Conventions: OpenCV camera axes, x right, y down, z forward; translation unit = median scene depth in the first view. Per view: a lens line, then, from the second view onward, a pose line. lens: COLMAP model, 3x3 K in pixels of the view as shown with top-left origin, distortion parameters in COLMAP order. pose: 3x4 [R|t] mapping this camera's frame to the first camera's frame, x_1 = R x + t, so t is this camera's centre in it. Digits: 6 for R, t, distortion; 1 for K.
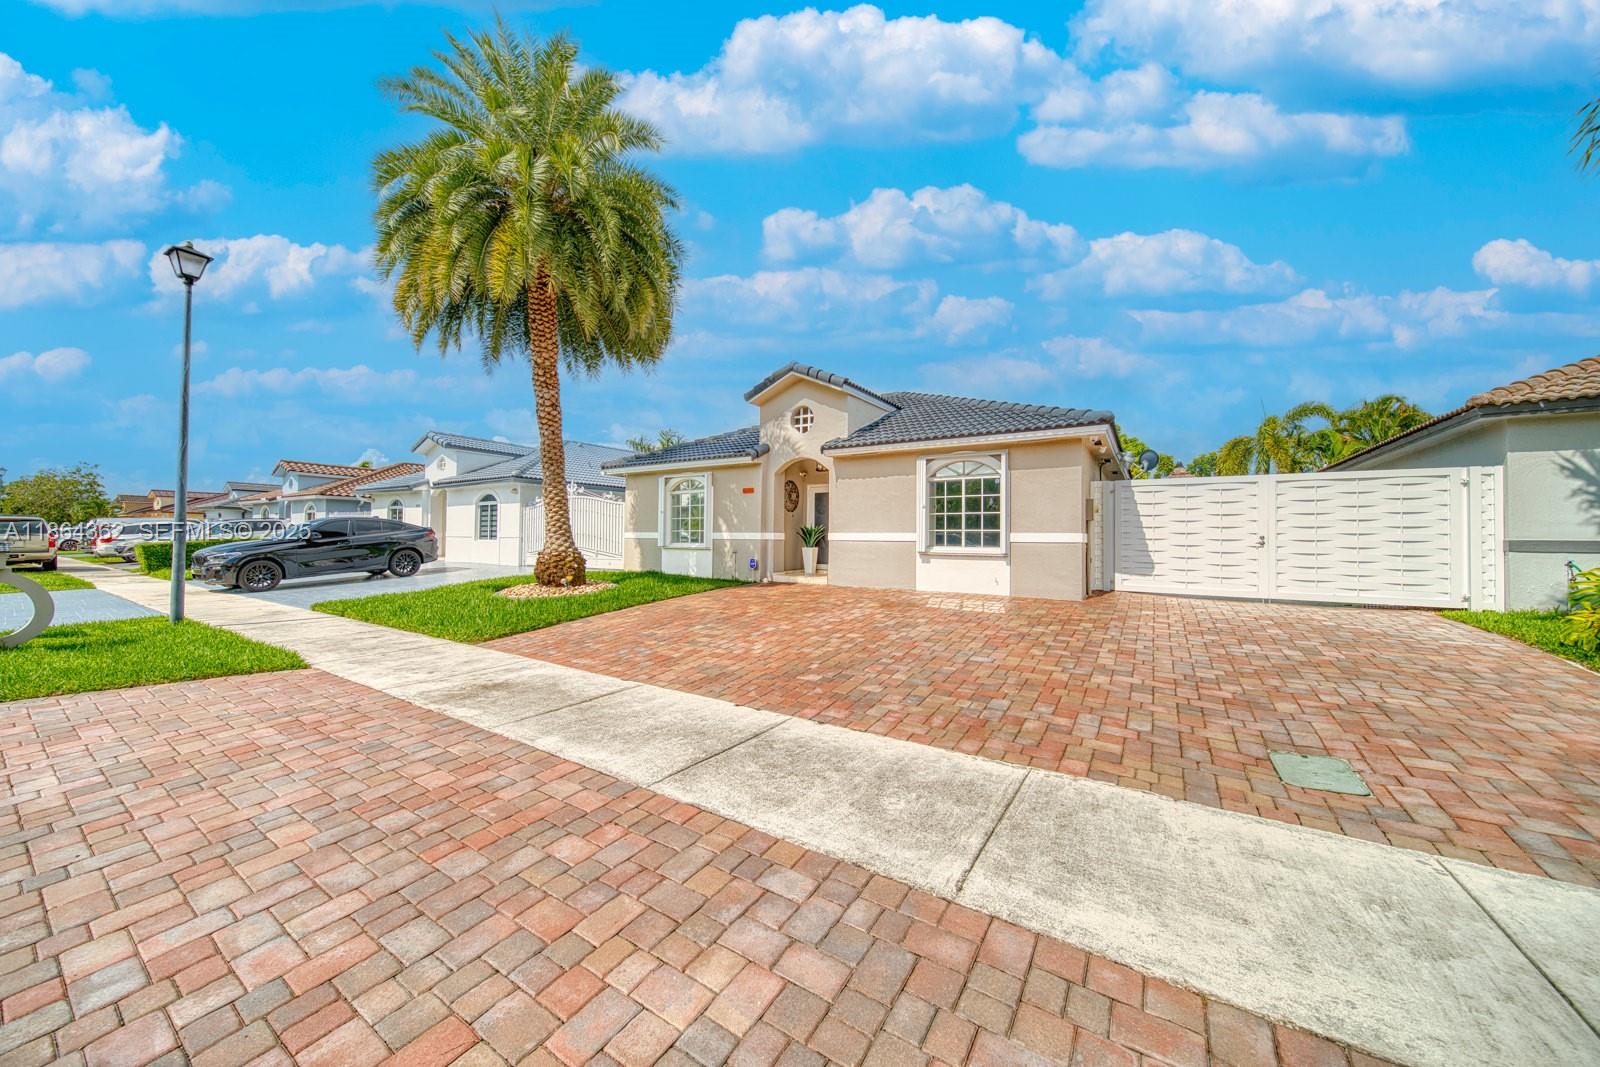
lens RADIAL K [[559.3, 0, 800.5], [0, 559.3, 523.0], [0, 0, 1]] dist [-0.006193, -0.000787]
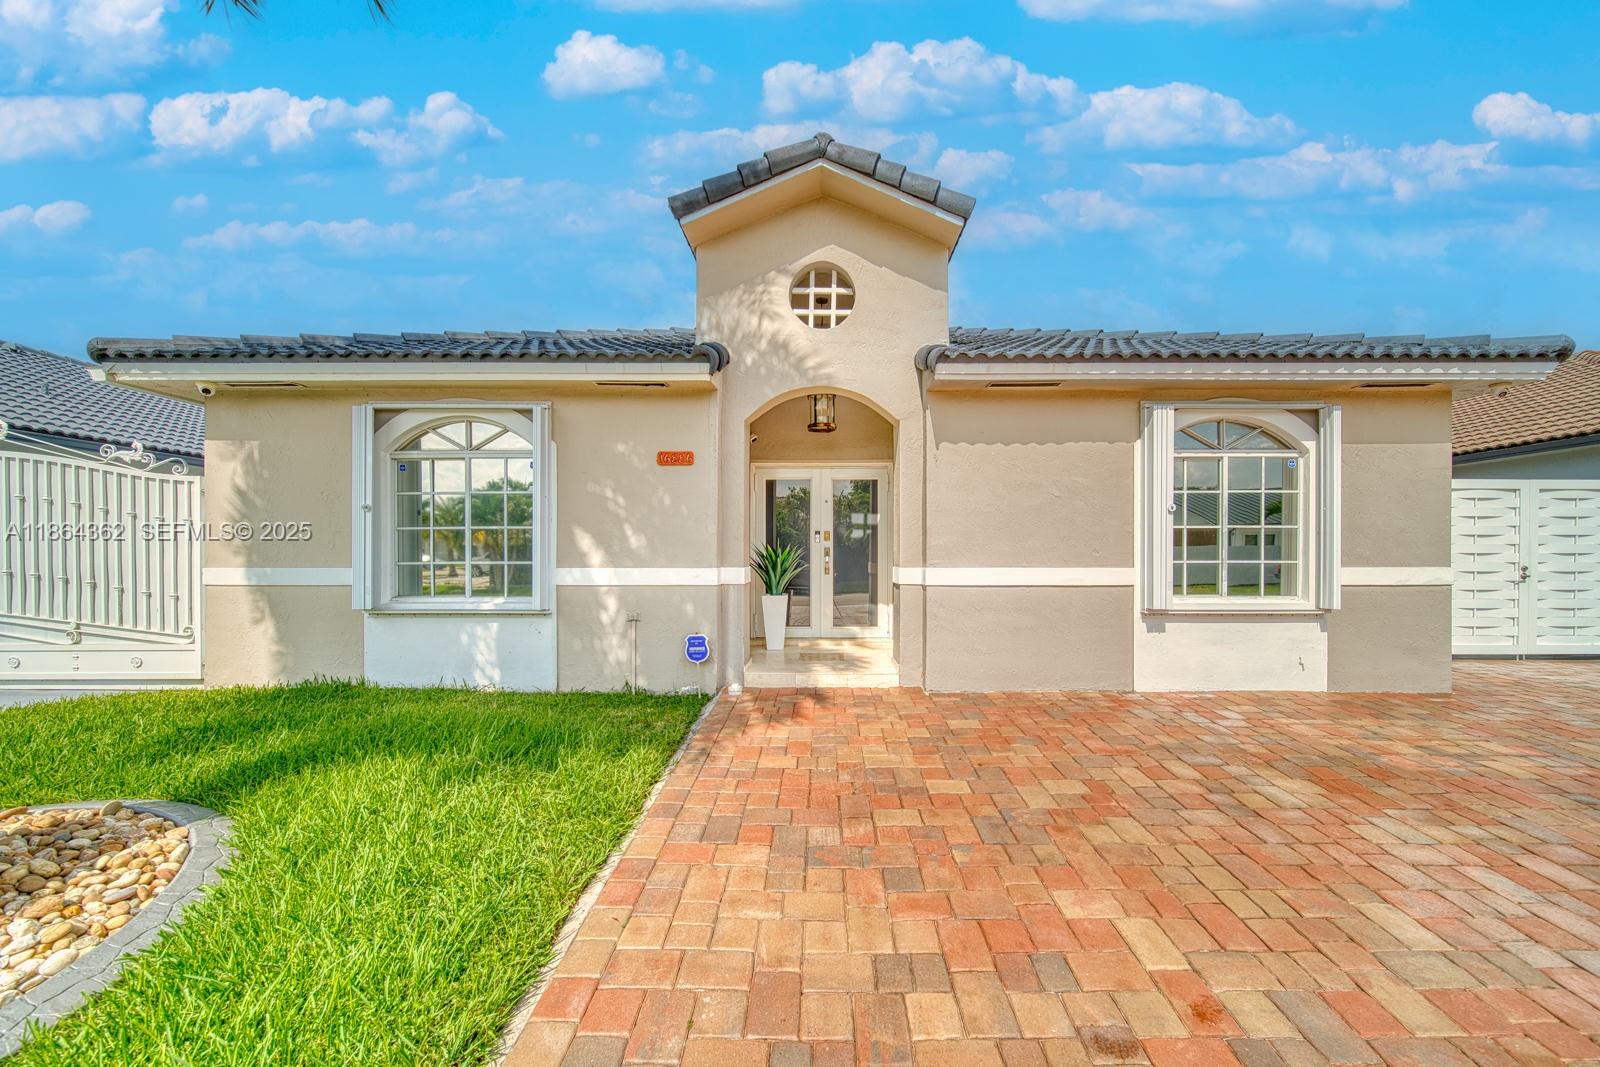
lens RADIAL K [[559.3, 0, 802.1], [0, 559.3, 550.5], [0, 0, 1]] dist [-0.006193, -0.000787]
pose [[0.842310, -0.007910, 0.538936, -0.229750], [-0.008189, 0.999589, 0.027470, -0.006239], [-0.538932, -0.027551, 0.841899, 0.636207]]
